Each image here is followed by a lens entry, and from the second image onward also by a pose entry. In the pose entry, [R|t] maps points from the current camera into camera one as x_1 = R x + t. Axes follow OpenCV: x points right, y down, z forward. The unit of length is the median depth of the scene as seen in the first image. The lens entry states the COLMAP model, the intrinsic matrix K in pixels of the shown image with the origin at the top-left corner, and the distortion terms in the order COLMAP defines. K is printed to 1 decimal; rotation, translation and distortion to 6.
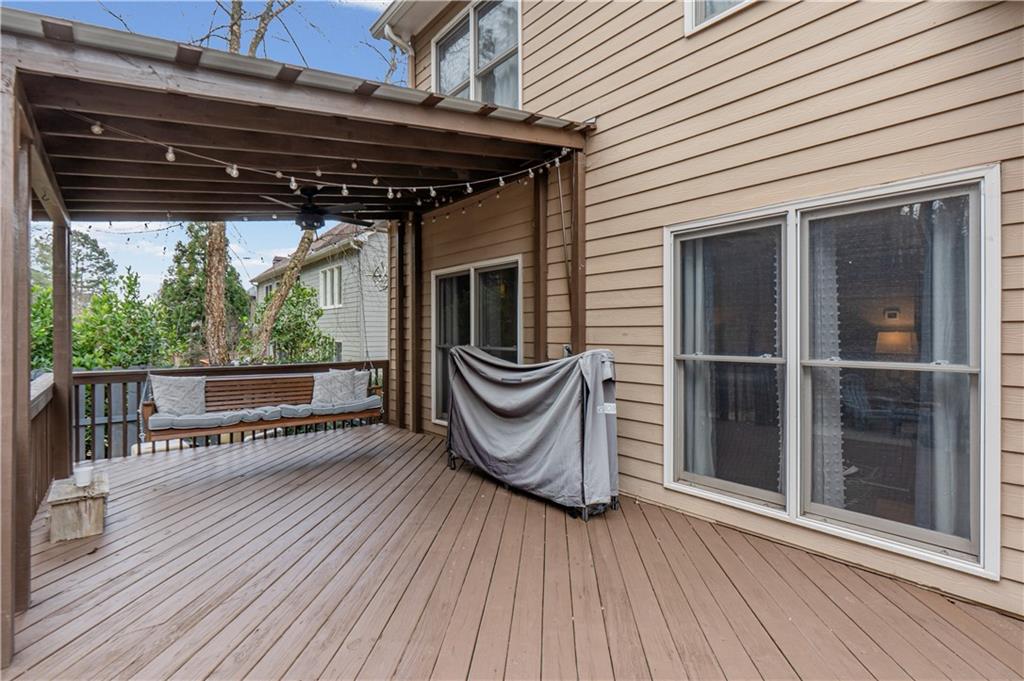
lens RADIAL K [[480.3, 0, 512.0], [0, 480.3, 340.5], [0, 0, 1]] dist [-0.001079, 0.000234]
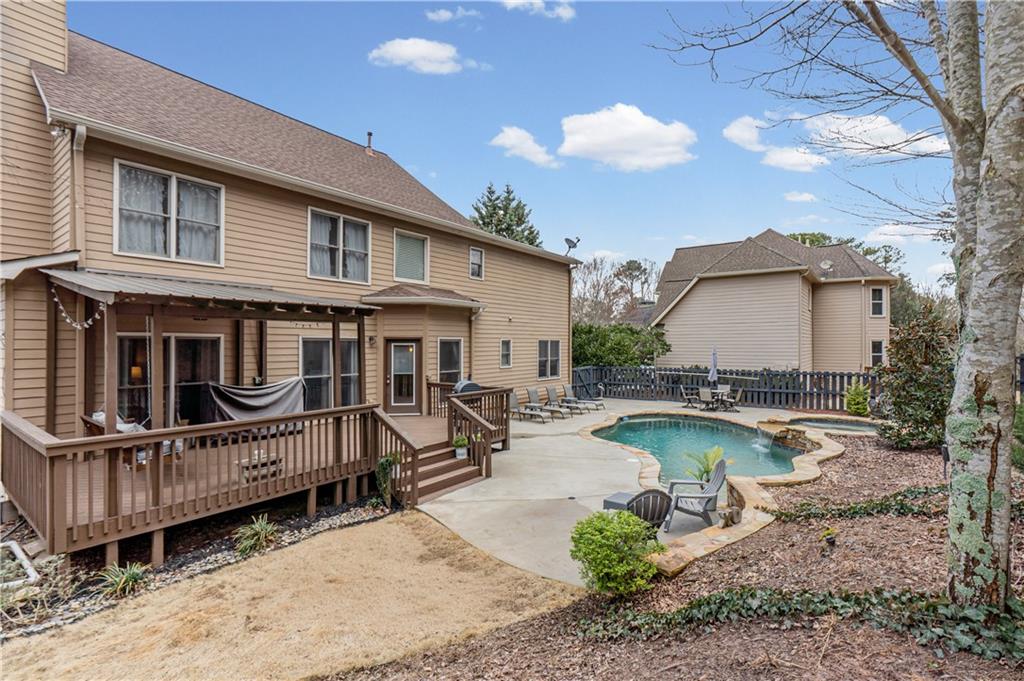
lens RADIAL K [[480.3, 0, 512.0], [0, 480.3, 340.5], [0, 0, 1]] dist [-0.001079, 0.000234]
pose [[-0.238202, 0.012818, 0.971131, -2.706677], [0.020178, 0.999762, -0.008247, -0.138172], [-0.971006, 0.017631, -0.238404, 0.377689]]
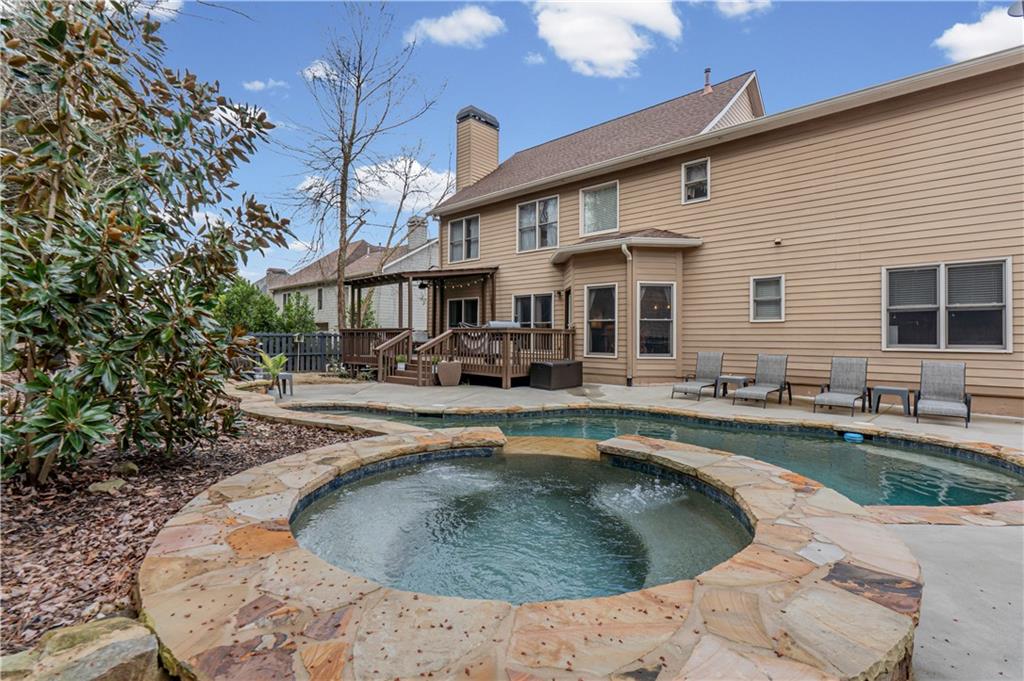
lens RADIAL K [[480.3, 0, 512.0], [0, 480.3, 340.5], [0, 0, 1]] dist [-0.001079, 0.000234]
pose [[0.991701, 0.016596, 0.127488, -0.228733], [-0.014569, 0.999752, -0.016818, 0.250526], [-0.127736, 0.014822, 0.991698, -3.167170]]
